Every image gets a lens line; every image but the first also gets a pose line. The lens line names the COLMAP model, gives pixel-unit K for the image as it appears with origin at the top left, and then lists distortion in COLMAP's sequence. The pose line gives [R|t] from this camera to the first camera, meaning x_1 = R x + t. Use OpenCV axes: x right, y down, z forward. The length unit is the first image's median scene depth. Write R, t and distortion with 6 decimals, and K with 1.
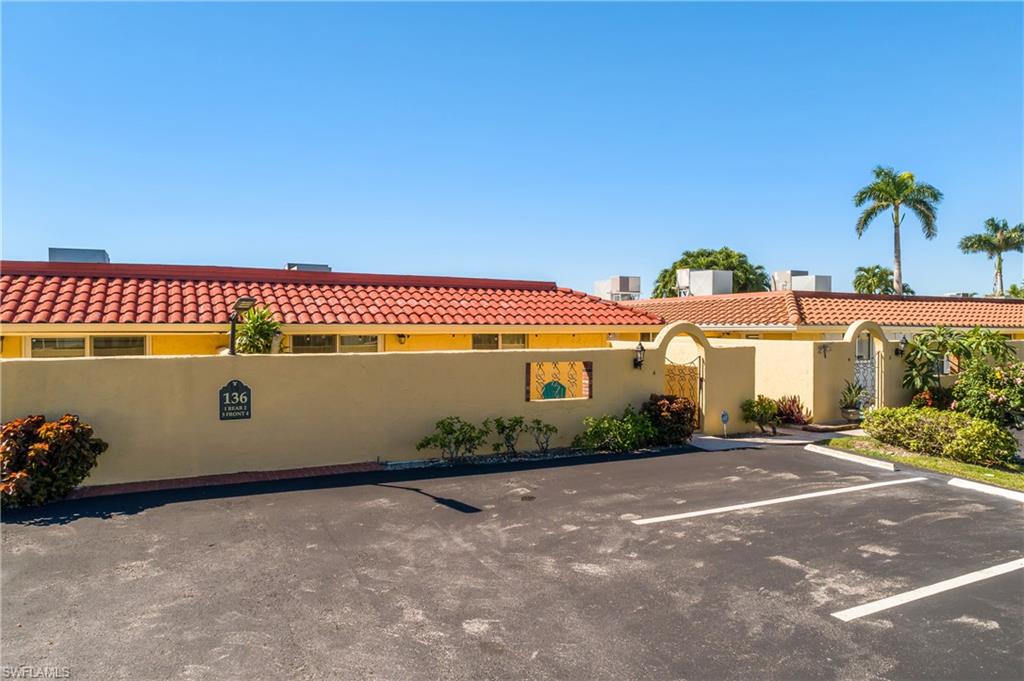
lens RADIAL K [[683.4, 0, 512.0], [0, 683.4, 340.5], [0, 0, 1]] dist [-0.010555, 0.007052]
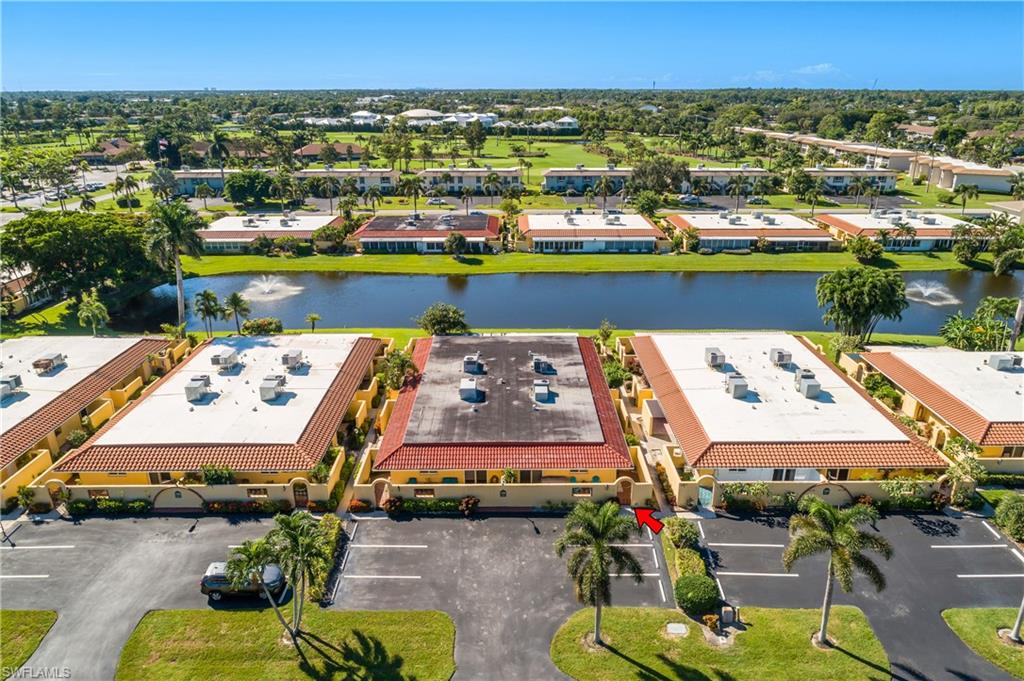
lens RADIAL K [[683.4, 0, 512.0], [0, 683.4, 340.5], [0, 0, 1]] dist [-0.010555, 0.007052]
pose [[0.894163, 0.151980, -0.421158, 1.848959], [-0.003301, 0.942841, 0.333227, -3.100429], [0.447729, -0.296569, 0.843555, -3.312651]]
